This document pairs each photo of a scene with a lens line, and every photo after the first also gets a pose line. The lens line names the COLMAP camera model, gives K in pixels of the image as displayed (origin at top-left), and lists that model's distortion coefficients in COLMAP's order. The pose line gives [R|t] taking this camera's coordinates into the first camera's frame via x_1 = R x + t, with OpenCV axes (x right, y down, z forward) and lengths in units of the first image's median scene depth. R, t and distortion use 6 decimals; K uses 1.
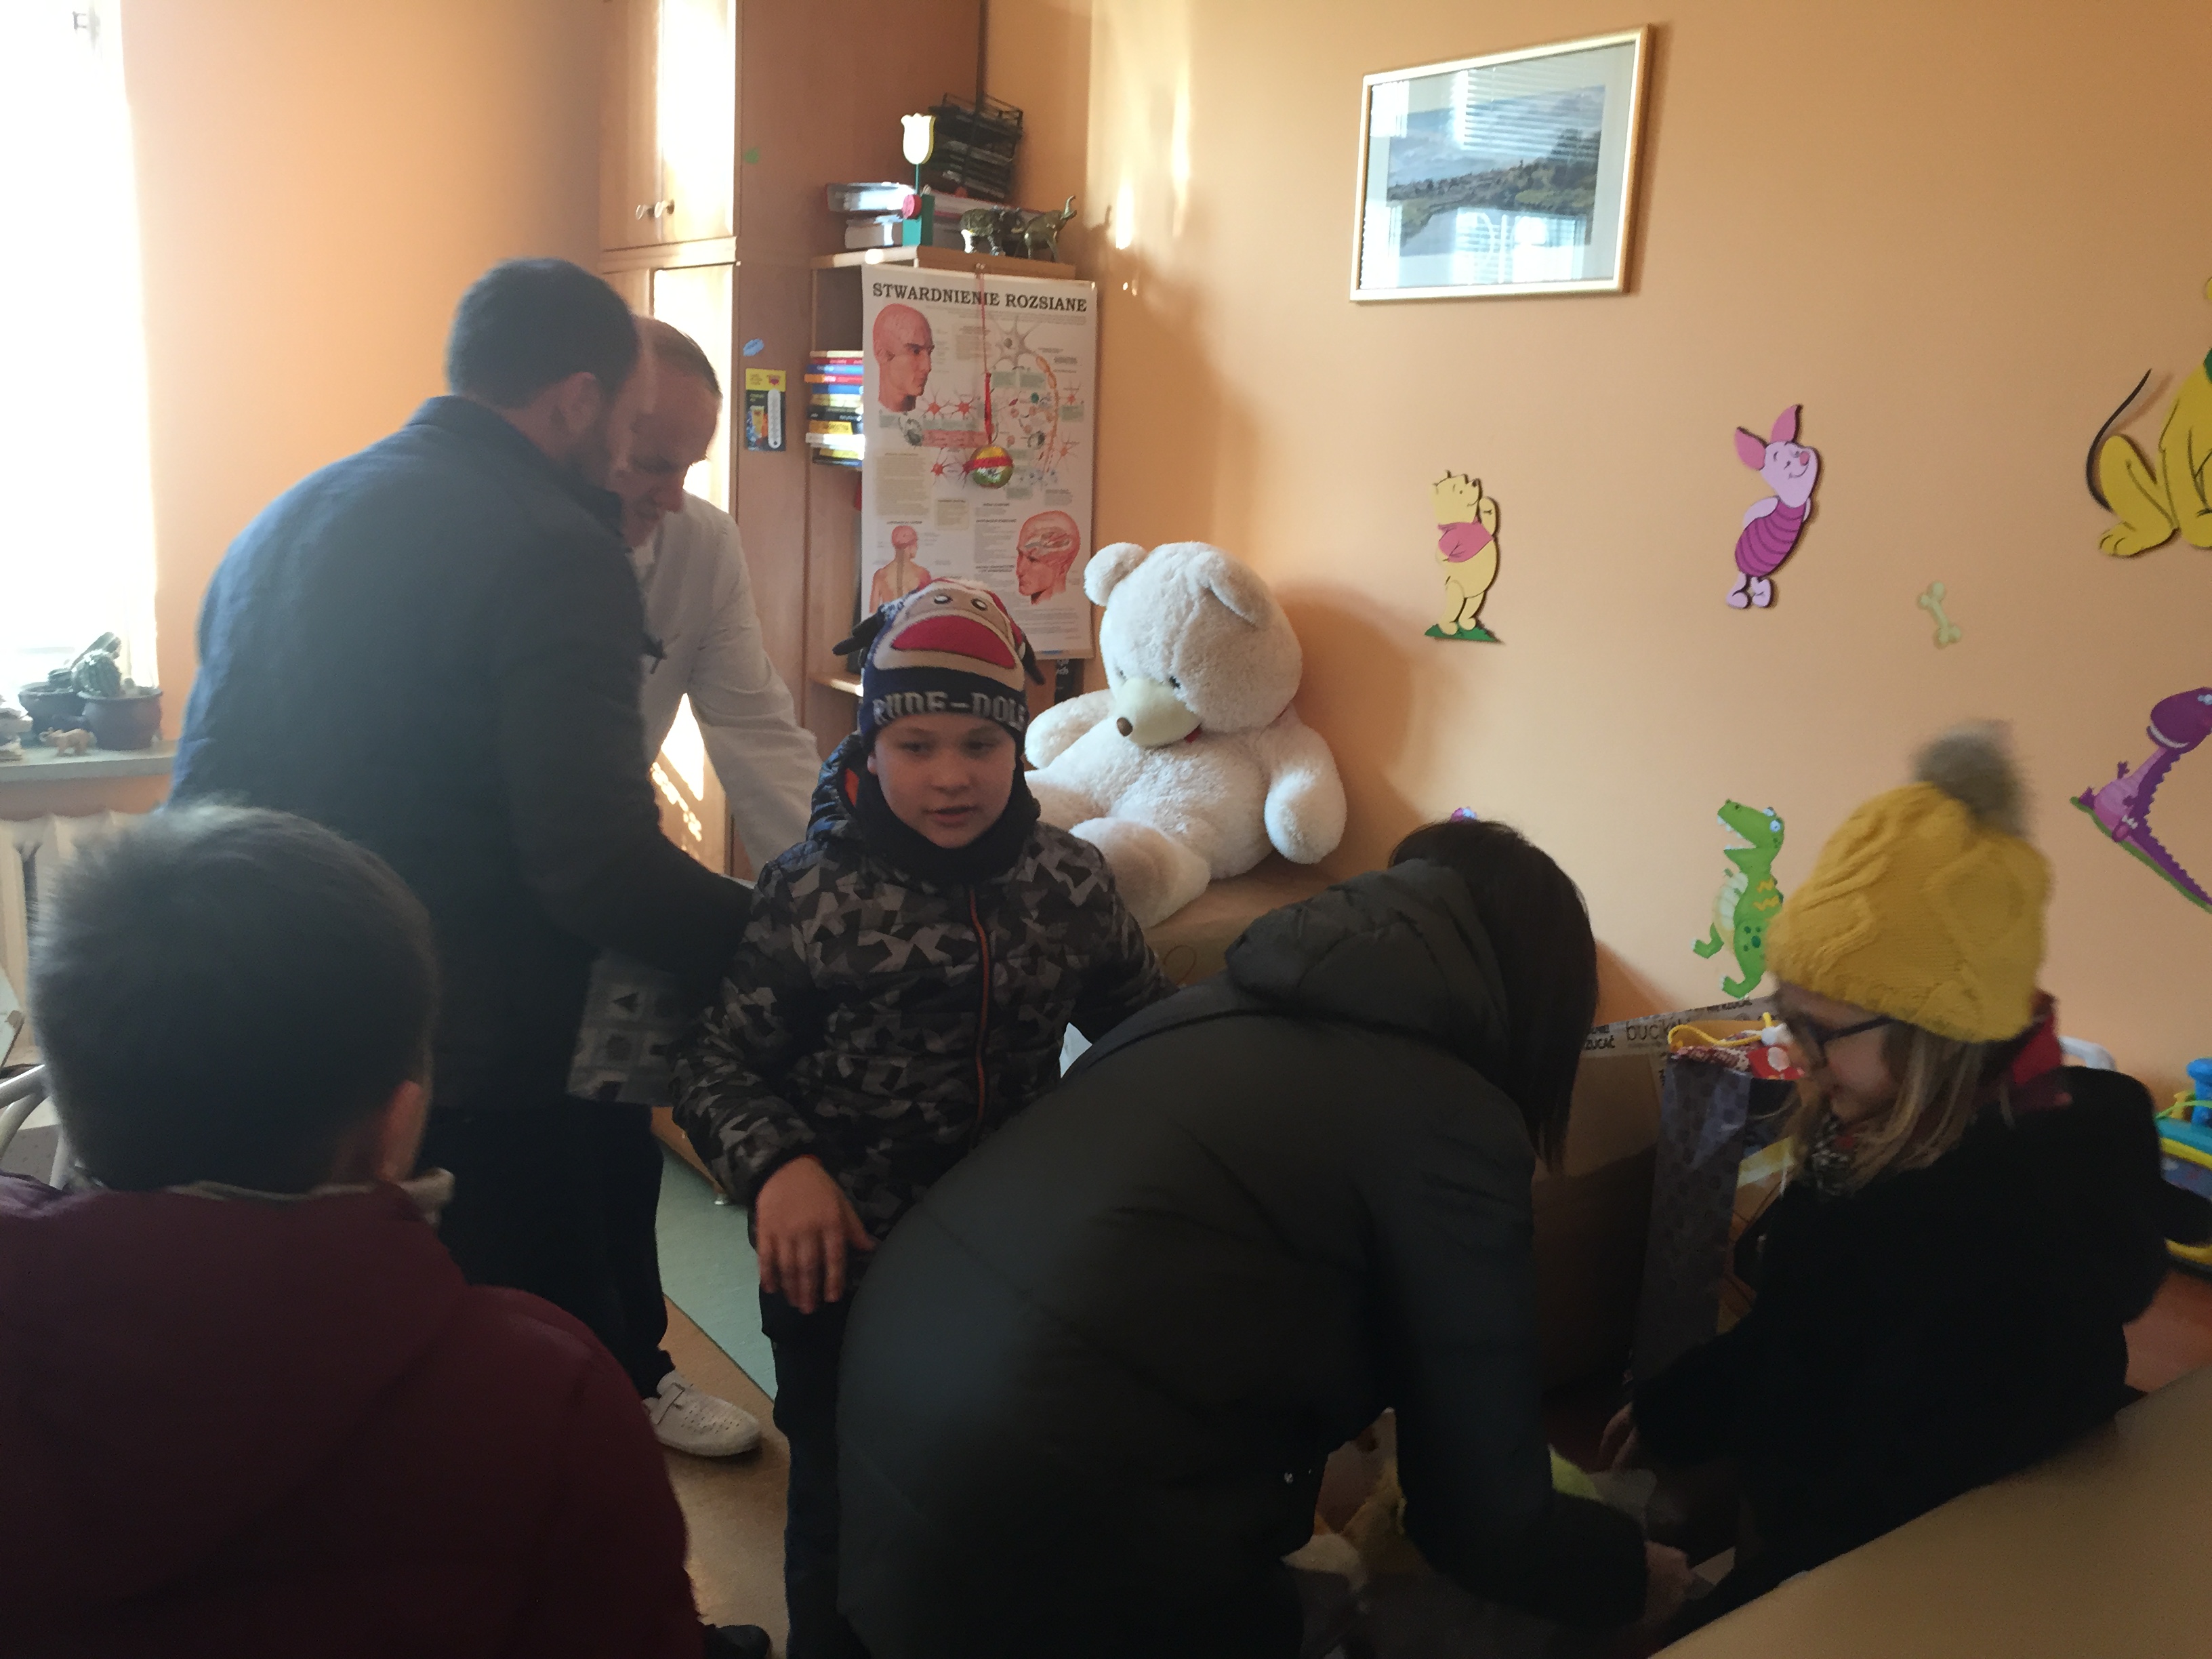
lens RADIAL K [[1894.1, 0, 1106.0], [0, 1894.1, 829.5], [0, 0, 1]] dist [0.058842, -0.128124]
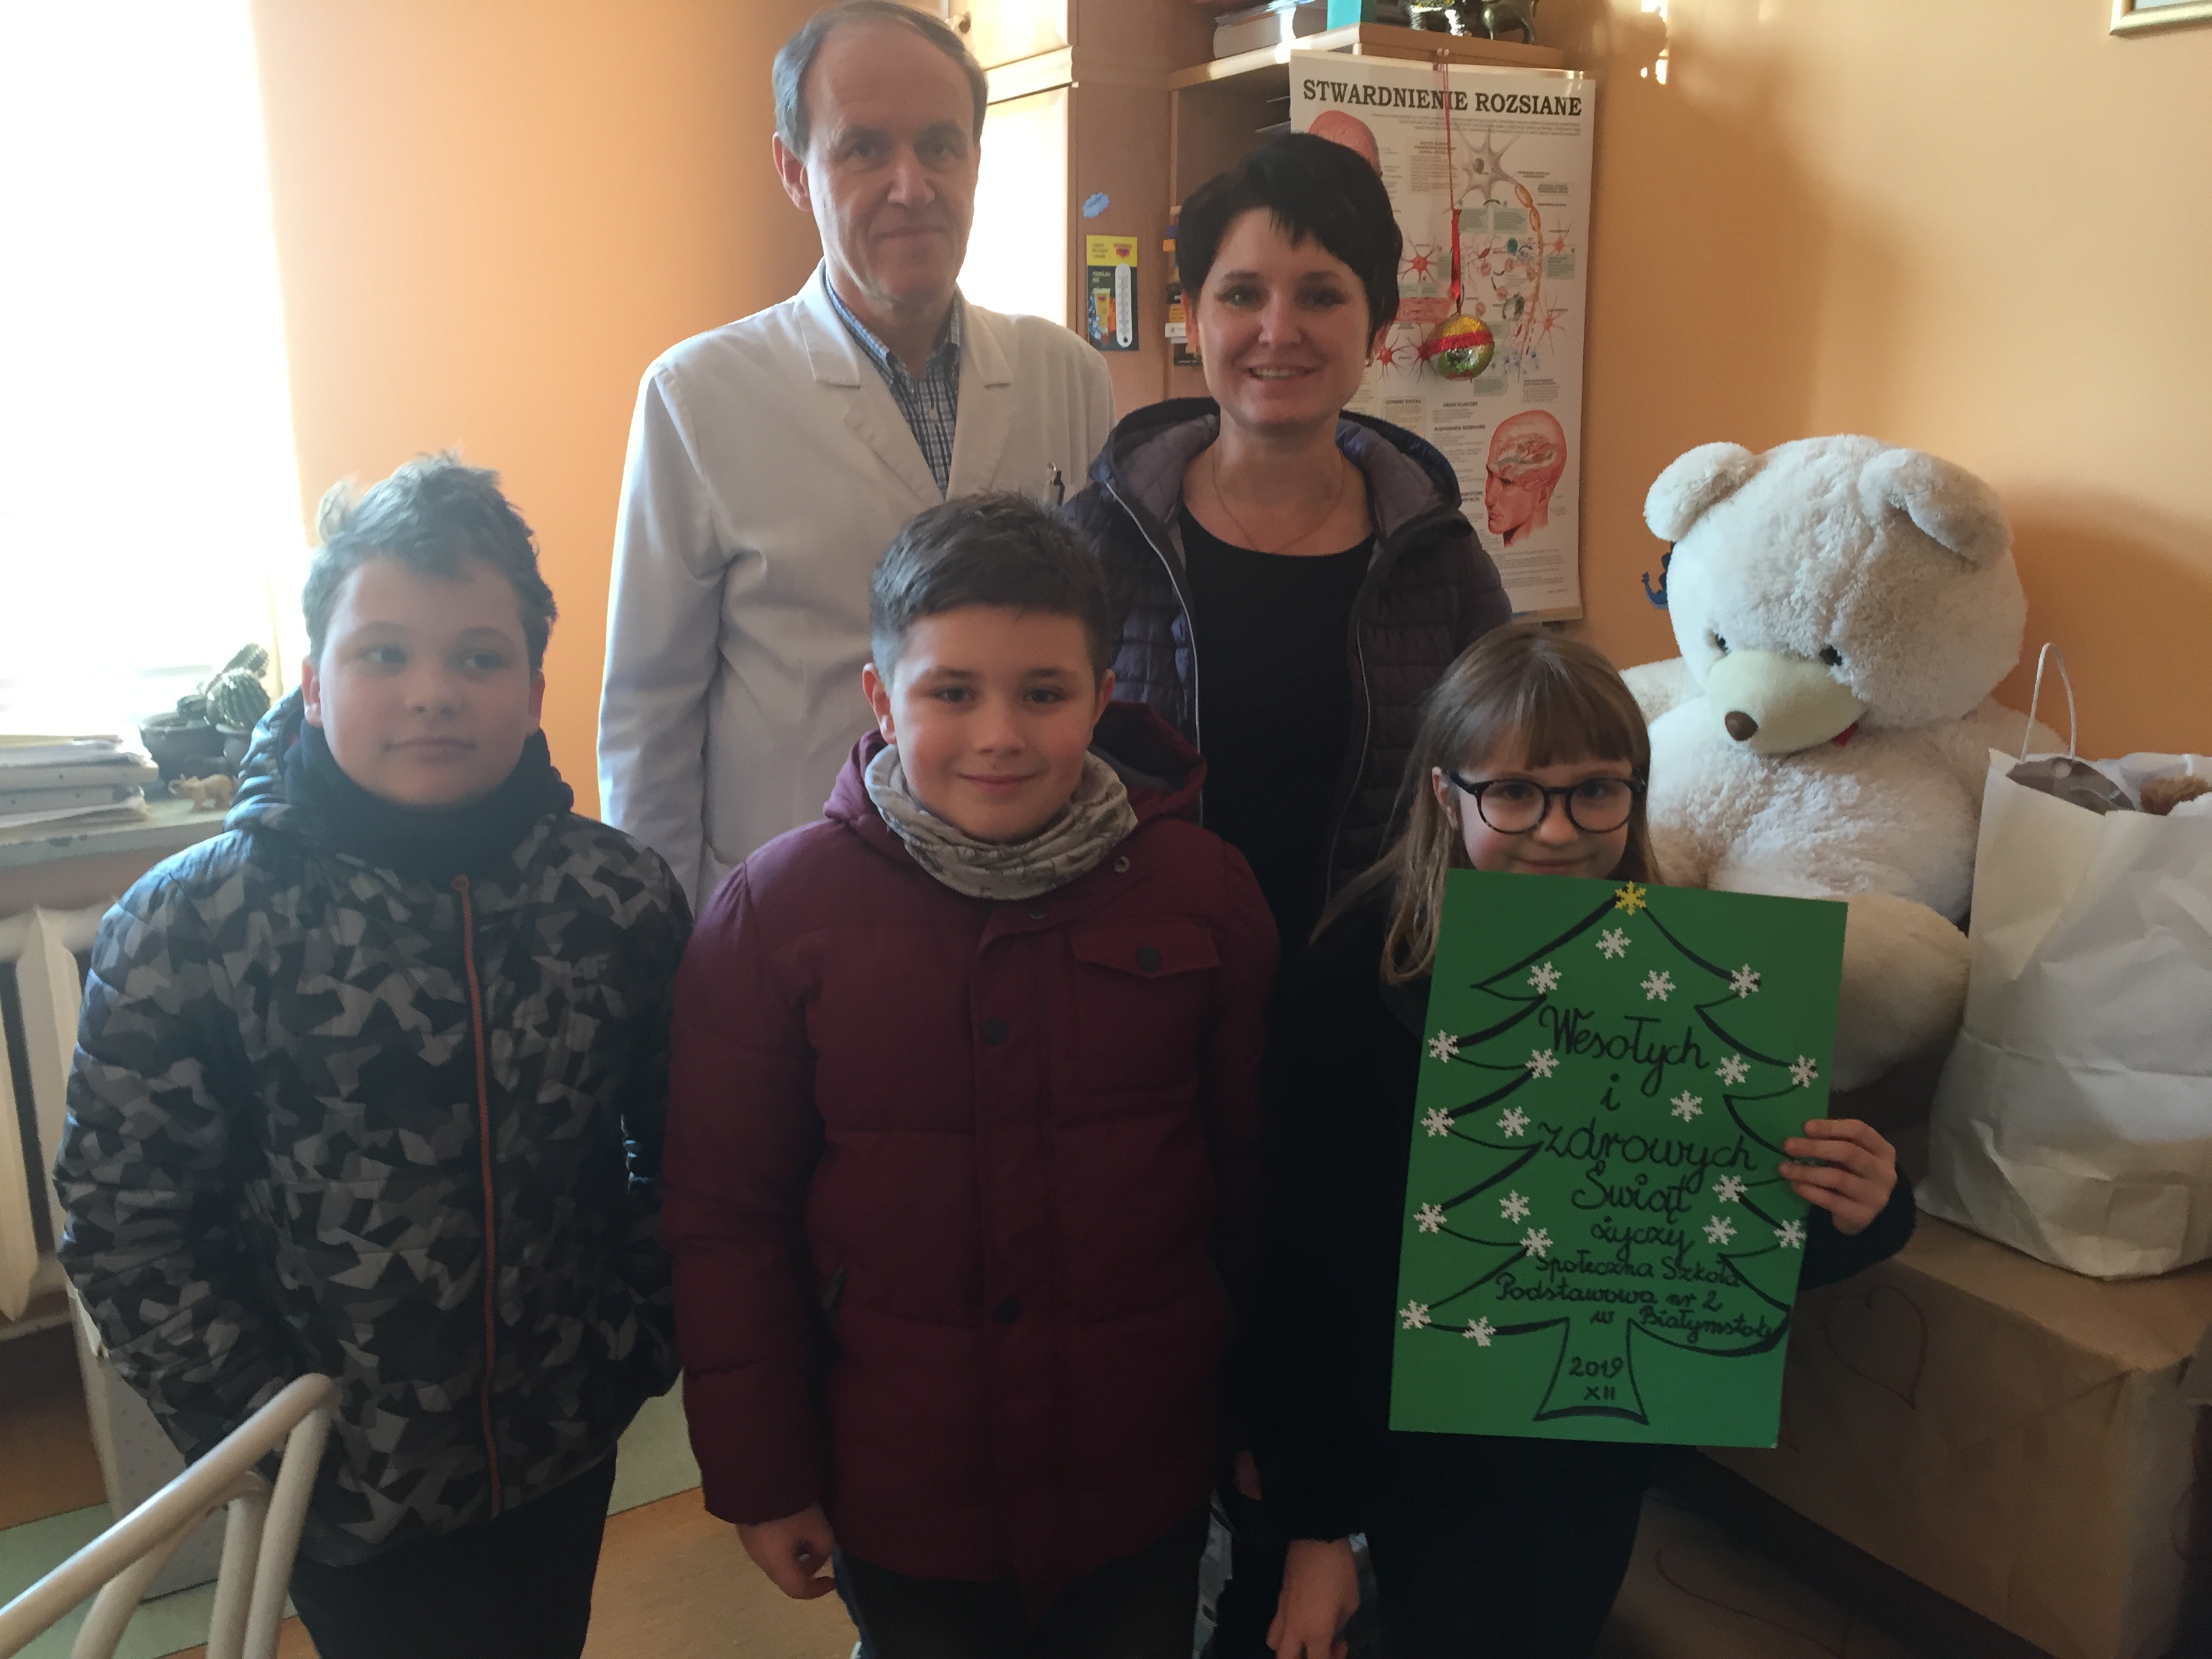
lens RADIAL K [[2040.9, 0, 1106.0], [0, 2040.9, 829.5], [0, 0, 1]] dist [0.059688, -0.098612]
pose [[0.994402, -0.035867, -0.099393, -0.116869], [0.037543, 0.999182, 0.015042, -0.032287], [0.098772, -0.018689, 0.994935, 0.239593]]
